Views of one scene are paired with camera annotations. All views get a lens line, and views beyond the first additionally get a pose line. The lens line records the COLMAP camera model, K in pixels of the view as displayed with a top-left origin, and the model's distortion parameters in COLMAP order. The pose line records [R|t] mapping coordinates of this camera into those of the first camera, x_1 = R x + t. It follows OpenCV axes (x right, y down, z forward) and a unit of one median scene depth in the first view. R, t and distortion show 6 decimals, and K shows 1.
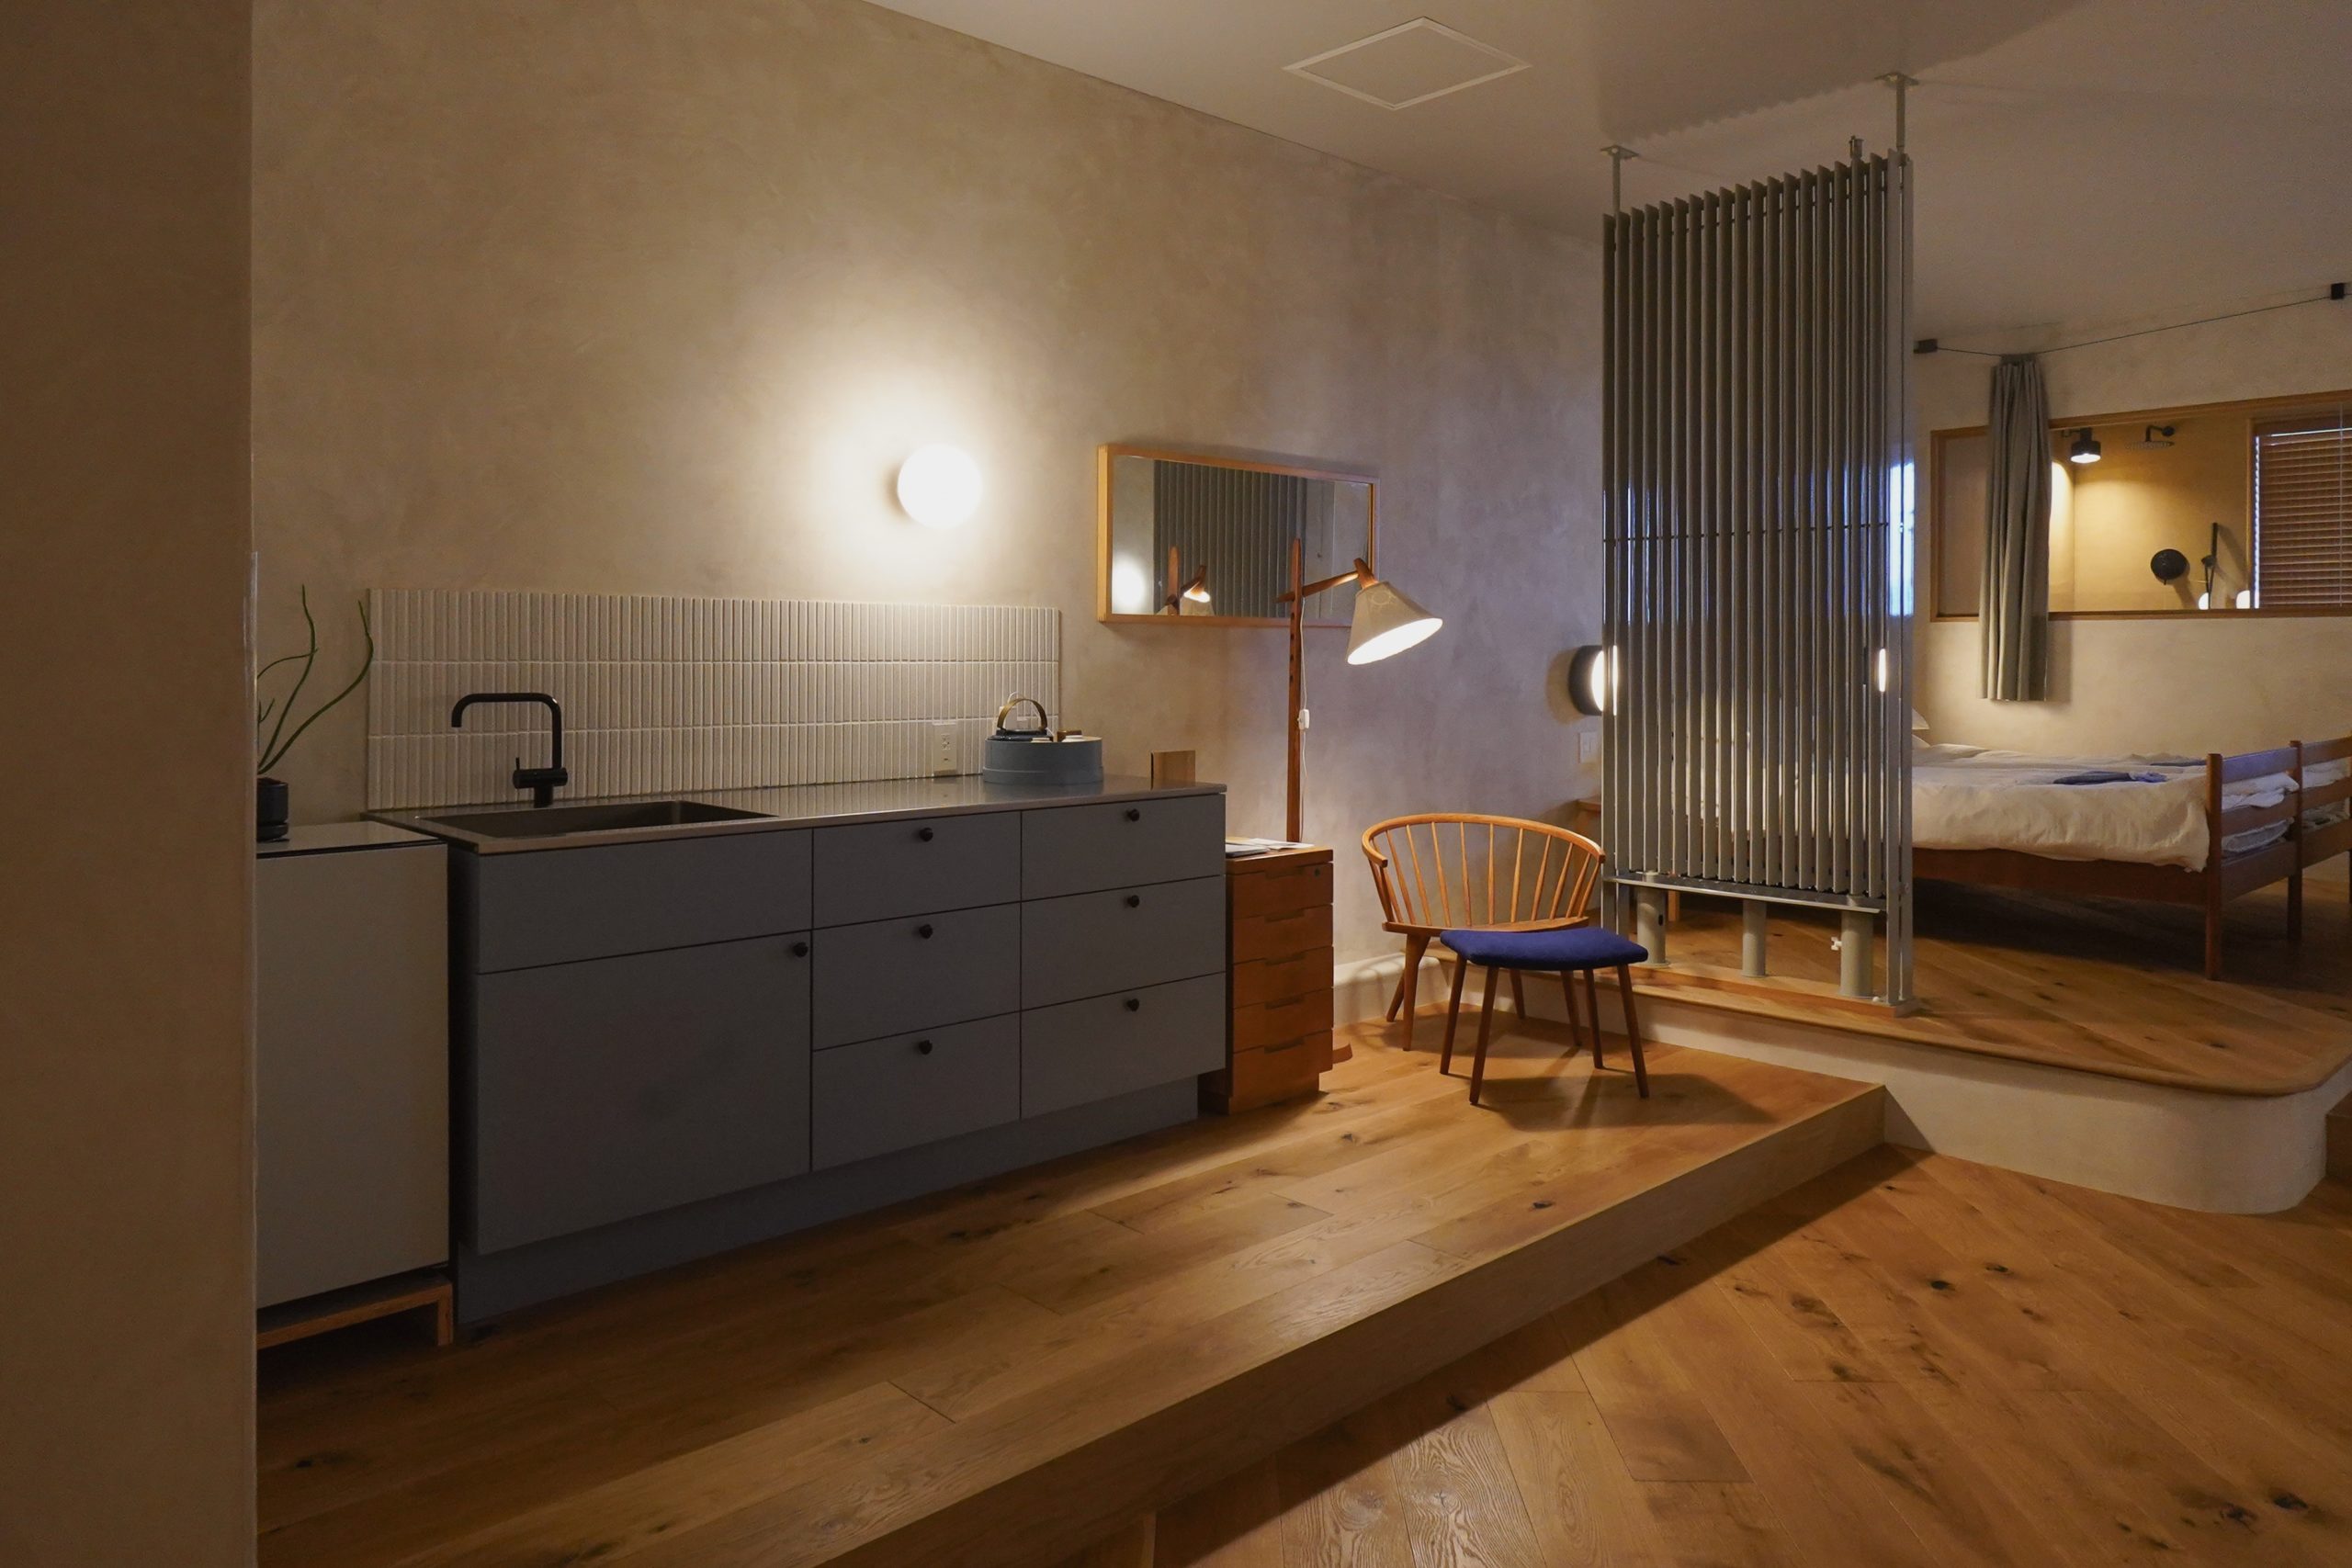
lens RADIAL K [[1583.4, 0, 1186.5], [0, 1583.4, 681.0], [0, 0, 1]] dist [0.006099, 0.006404]
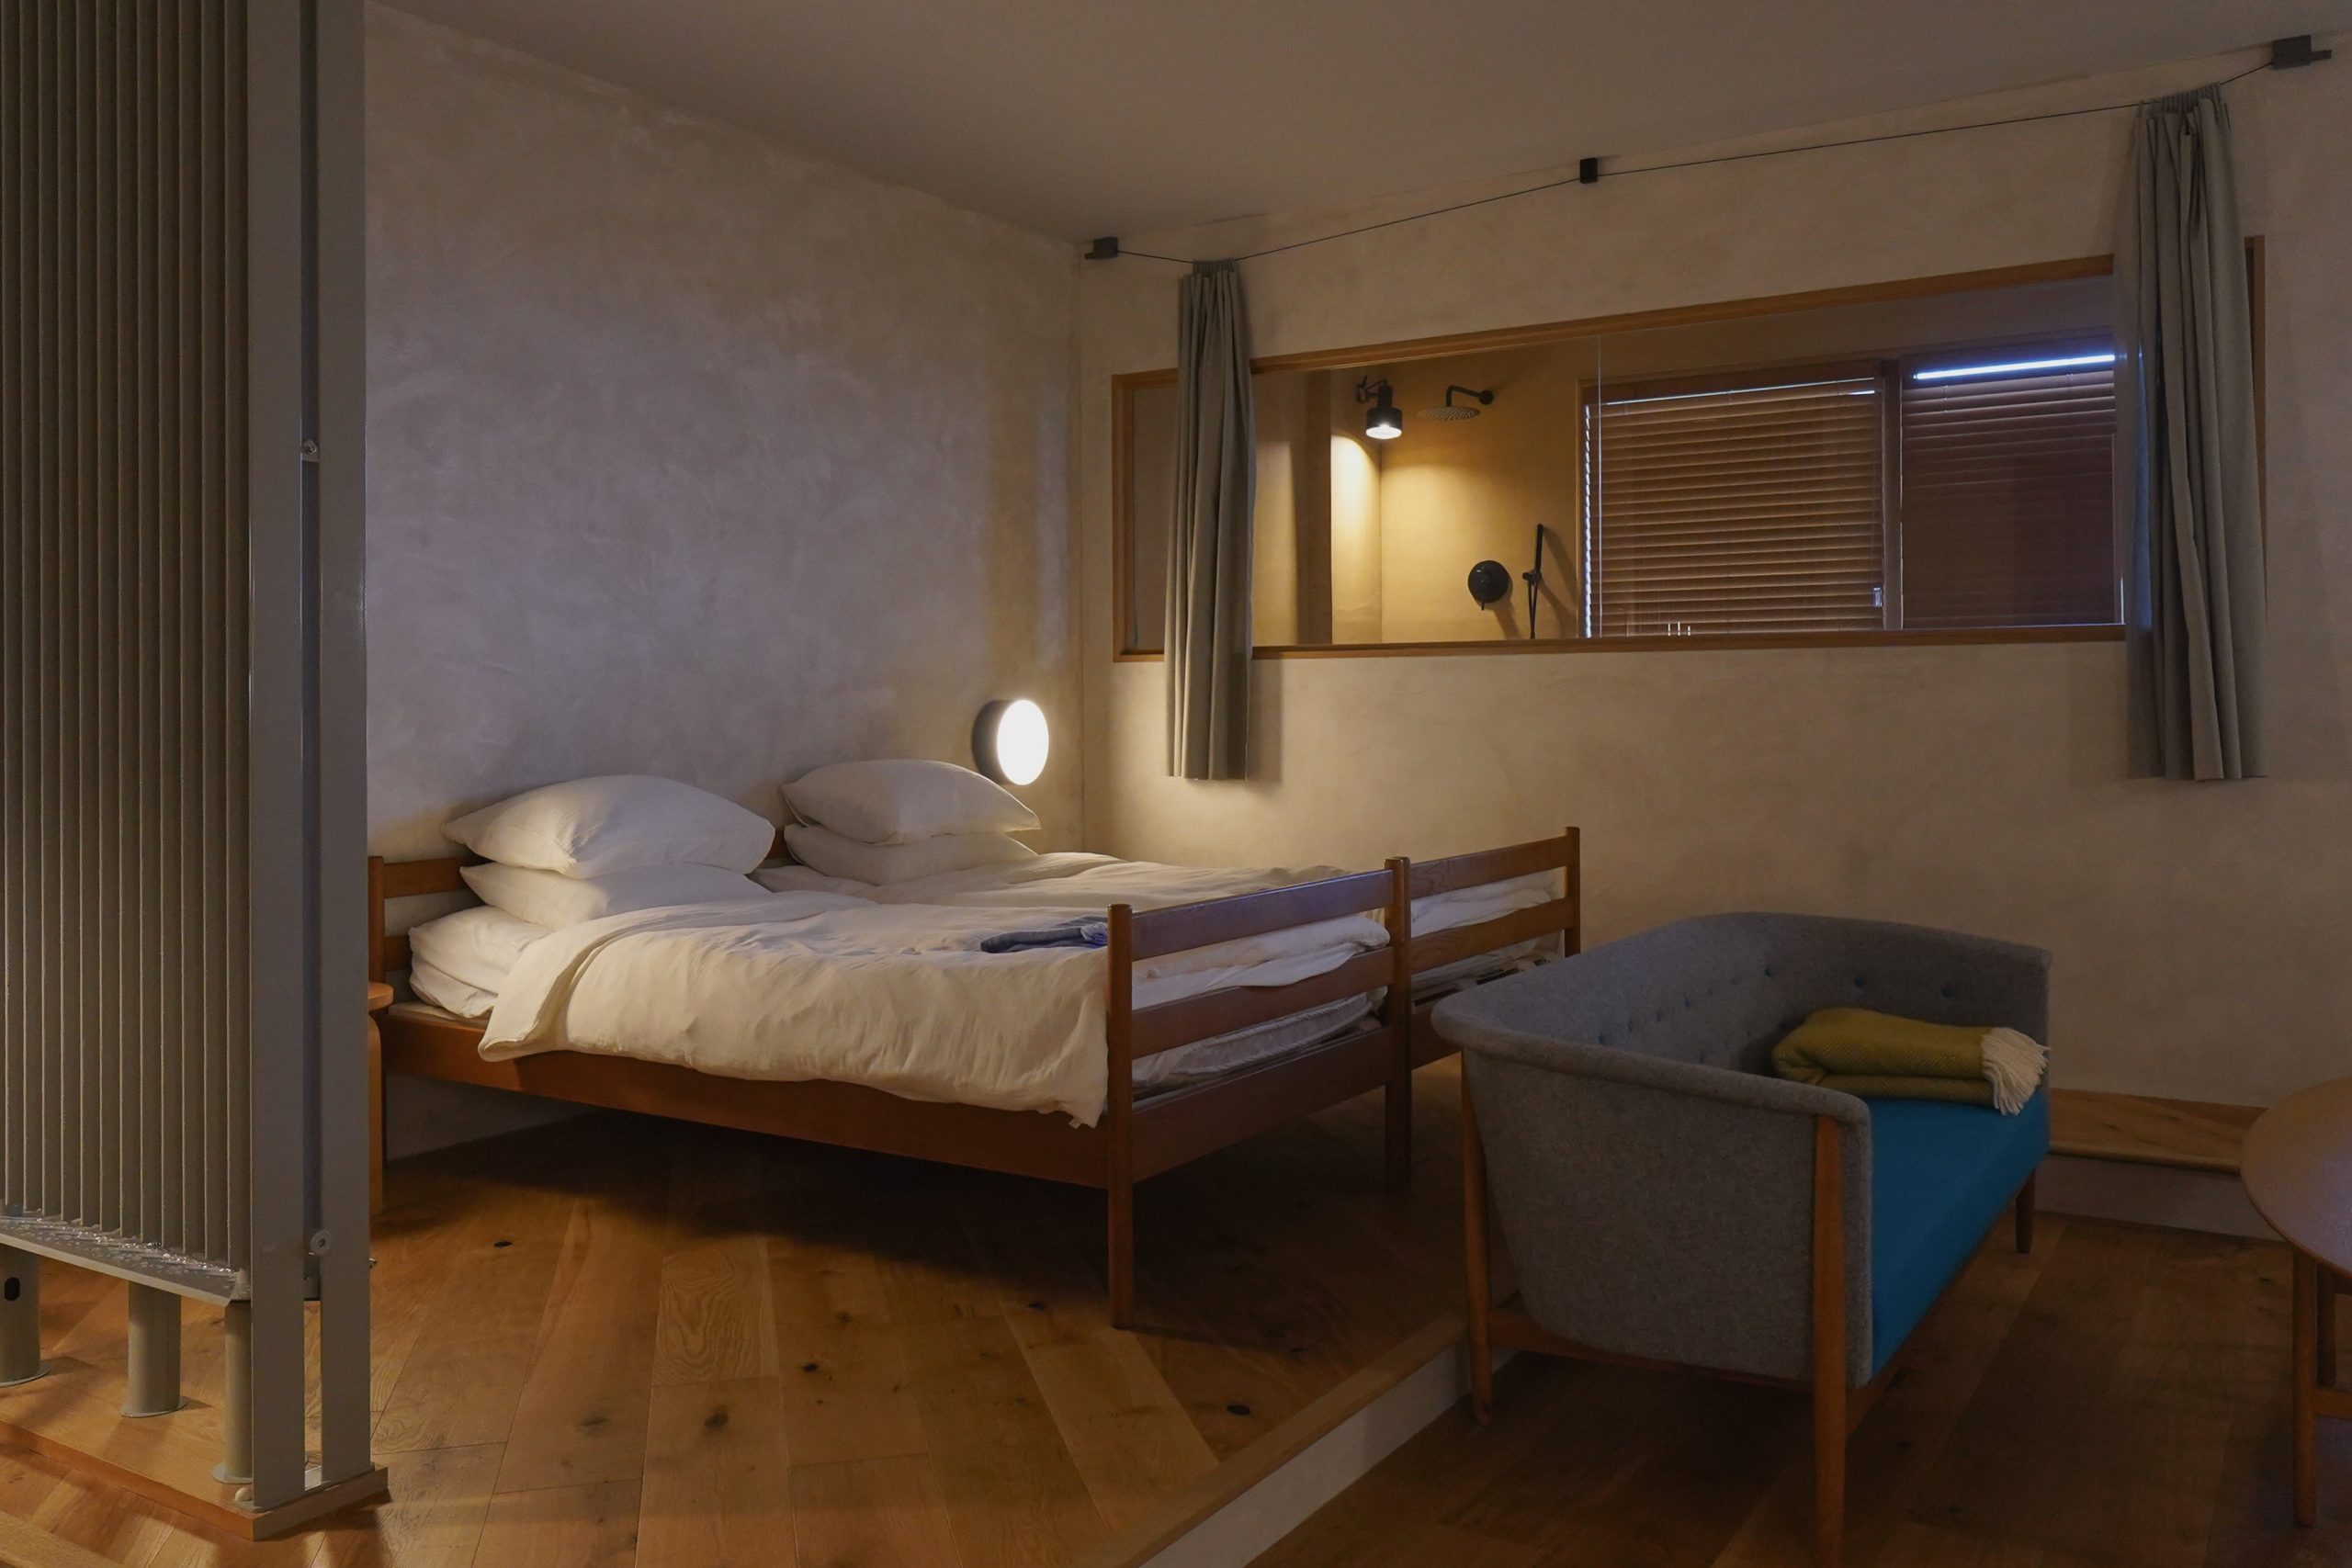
lens RADIAL K [[1852.9, 0, 1173.3], [0, 1852.9, 769.0], [0, 0, 1]] dist [-0.014196, 0.005461]
pose [[0.972967, -0.016421, 0.230361, 0.329323], [0.011925, 0.999711, 0.020895, -0.008366], [-0.230637, -0.017583, 0.972881, 0.245393]]
